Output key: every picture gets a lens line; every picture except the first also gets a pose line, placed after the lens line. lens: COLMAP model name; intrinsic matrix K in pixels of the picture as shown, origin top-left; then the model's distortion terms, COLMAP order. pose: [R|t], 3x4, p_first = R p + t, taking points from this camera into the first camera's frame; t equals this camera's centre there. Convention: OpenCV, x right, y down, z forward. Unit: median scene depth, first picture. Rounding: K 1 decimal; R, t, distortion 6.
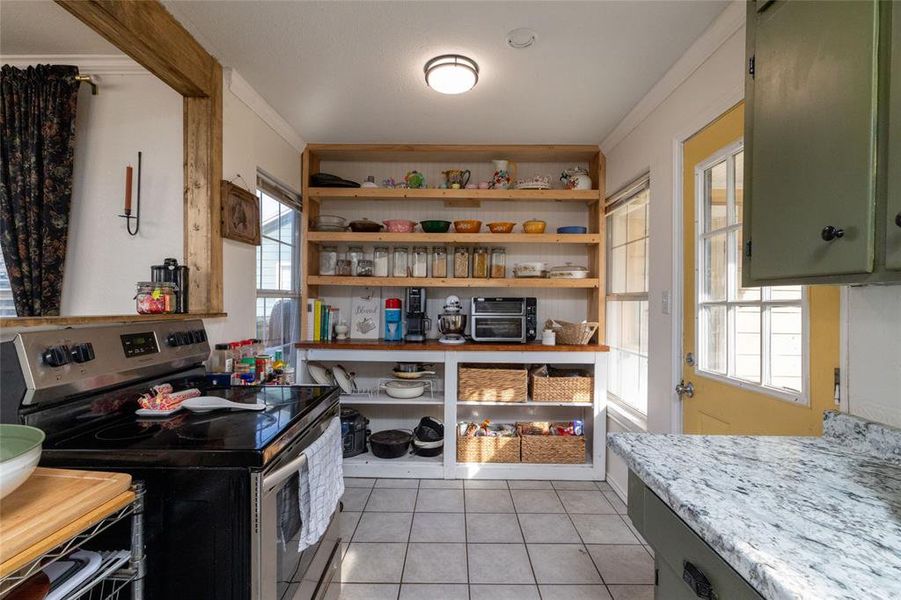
lens RADIAL K [[388.7, 0, 448.9], [0, 388.7, 302.4], [0, 0, 1]] dist [0.000402, 0.000573]
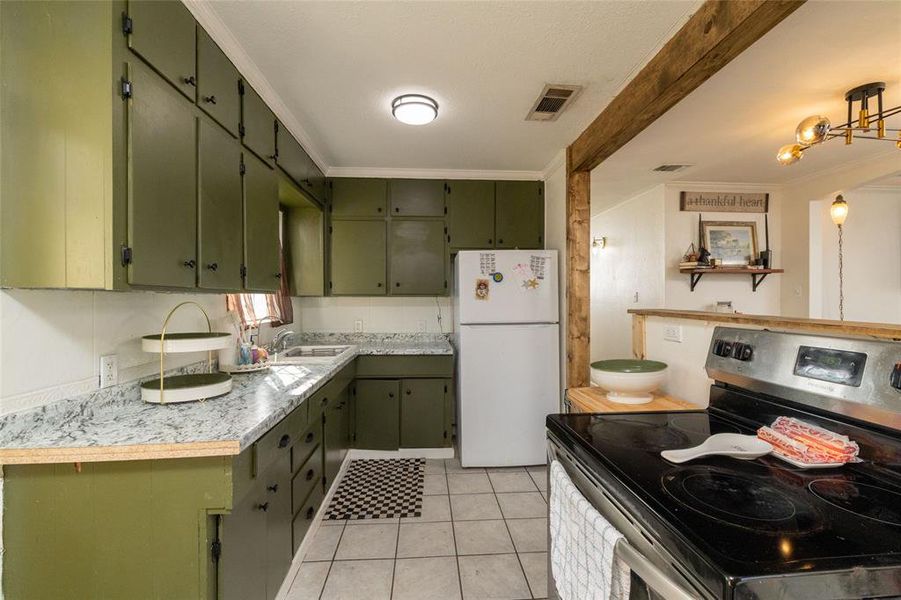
lens RADIAL K [[388.7, 0, 448.9], [0, 388.7, 302.4], [0, 0, 1]] dist [0.000402, 0.000573]
pose [[-0.997191, 0.001565, -0.074879, -0.036848], [0.000826, 0.999951, 0.009892, -0.011567], [0.074891, 0.009802, -0.997144, 2.181132]]
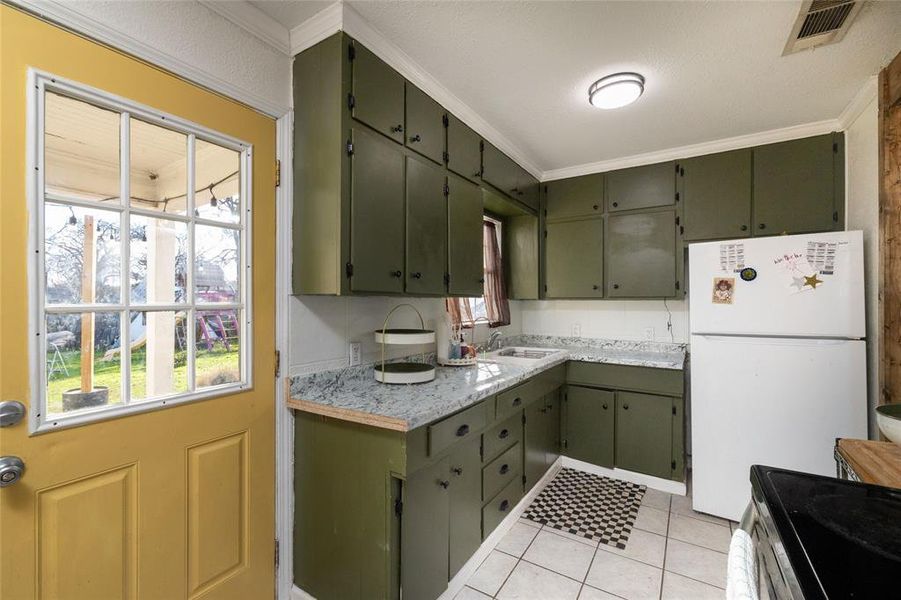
lens RADIAL K [[388.7, 0, 448.9], [0, 388.7, 302.4], [0, 0, 1]] dist [0.000402, 0.000573]
pose [[-0.849935, -0.002025, 0.526884, -0.323019], [-0.001256, 0.999998, 0.001817, -0.011902], [-0.526886, 0.000882, -0.849935, 2.089492]]
